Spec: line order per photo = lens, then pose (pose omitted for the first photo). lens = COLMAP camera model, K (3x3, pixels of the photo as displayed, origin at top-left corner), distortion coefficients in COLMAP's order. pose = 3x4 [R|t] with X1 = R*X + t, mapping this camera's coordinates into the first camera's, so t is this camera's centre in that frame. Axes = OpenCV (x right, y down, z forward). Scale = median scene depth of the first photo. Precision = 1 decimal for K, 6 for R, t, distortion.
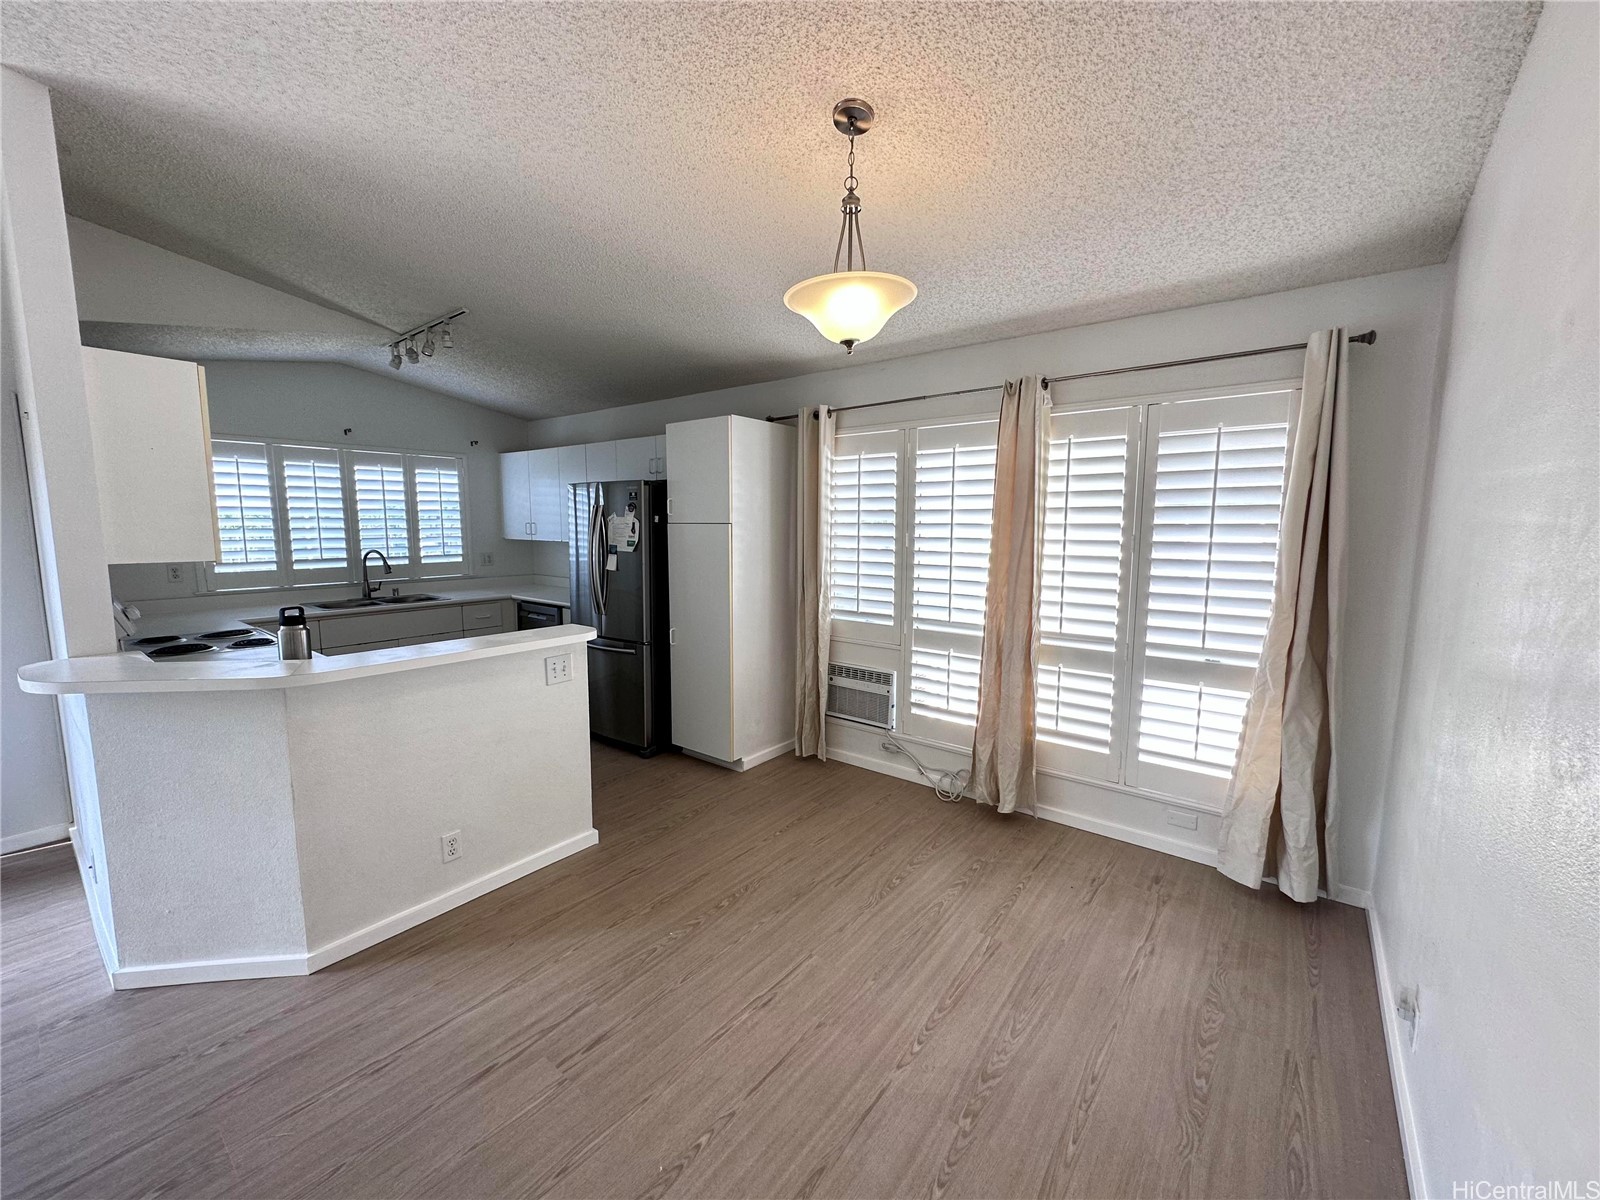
lens RADIAL K [[644.8, 0, 794.5], [0, 644.8, 597.3], [0, 0, 1]] dist [0.000378, 0.000109]
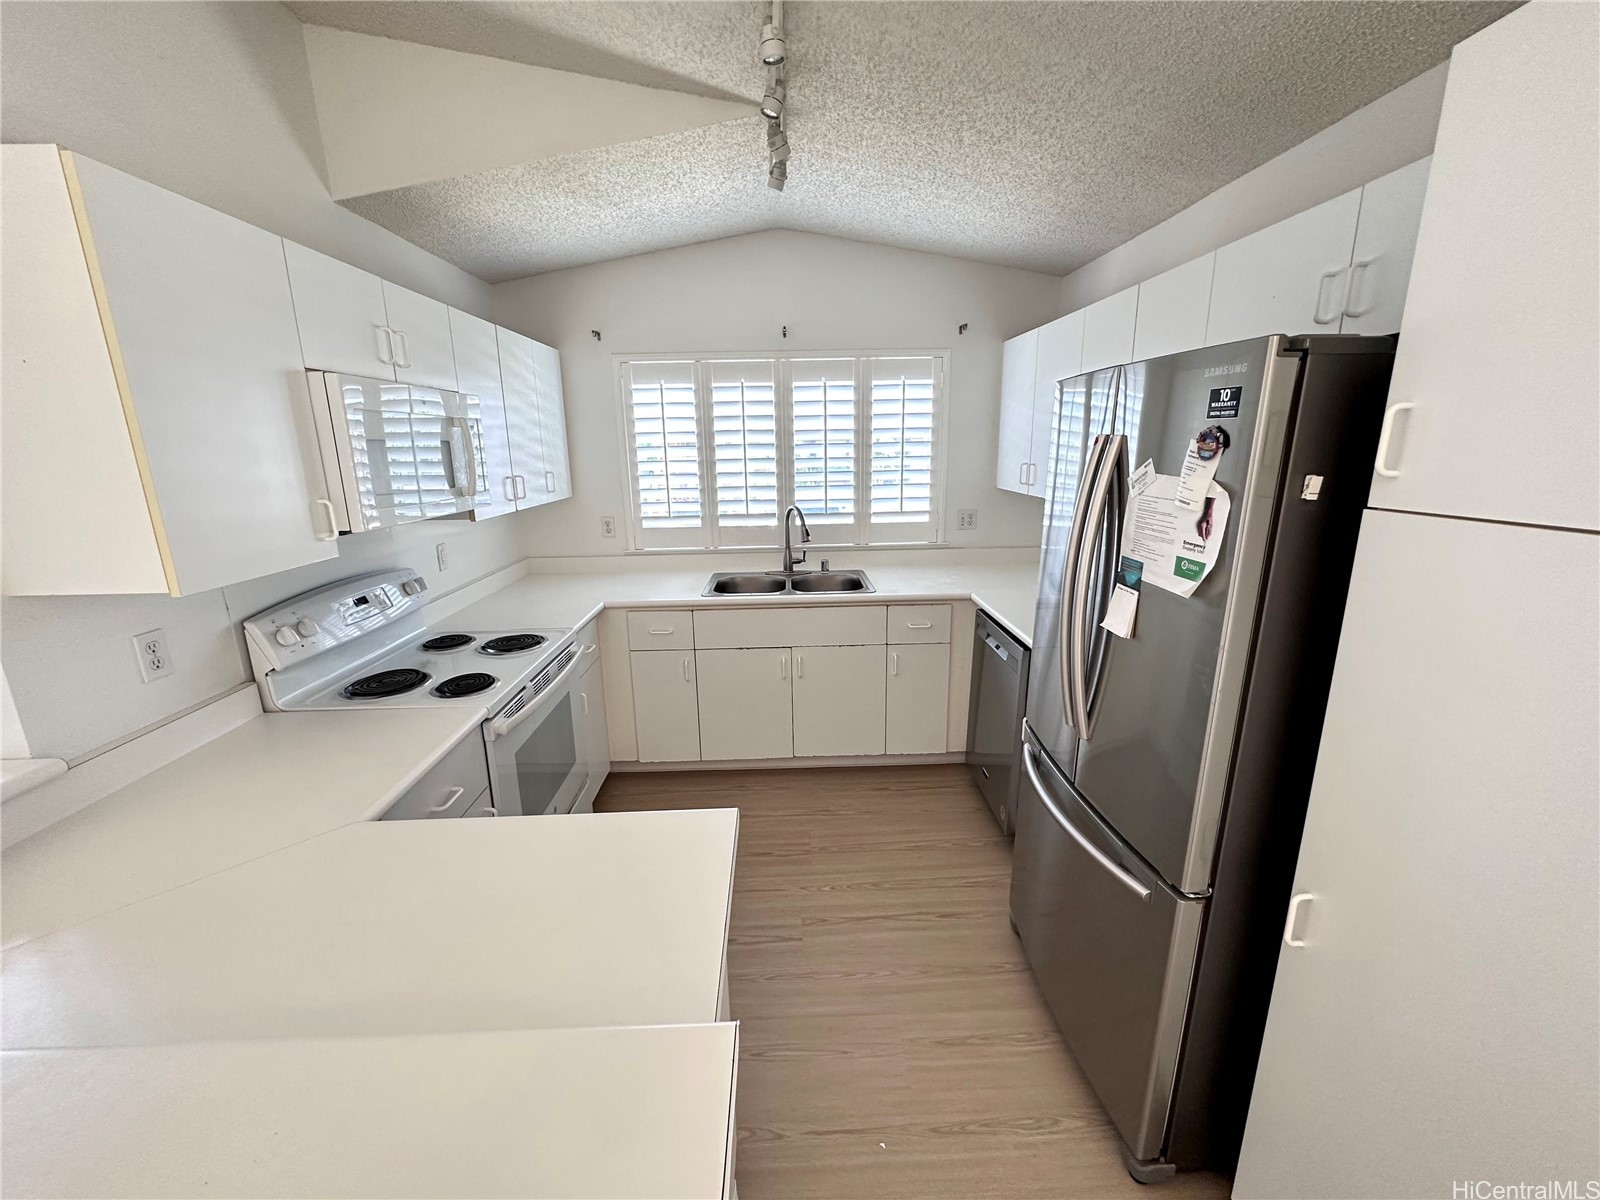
lens RADIAL K [[644.8, 0, 794.5], [0, 644.8, 597.3], [0, 0, 1]] dist [0.000378, 0.000109]
pose [[0.639407, 0.166378, -0.750651, -0.128466], [-0.069418, 0.984811, 0.159148, -0.092787], [0.765728, -0.049651, 0.641245, 0.594638]]
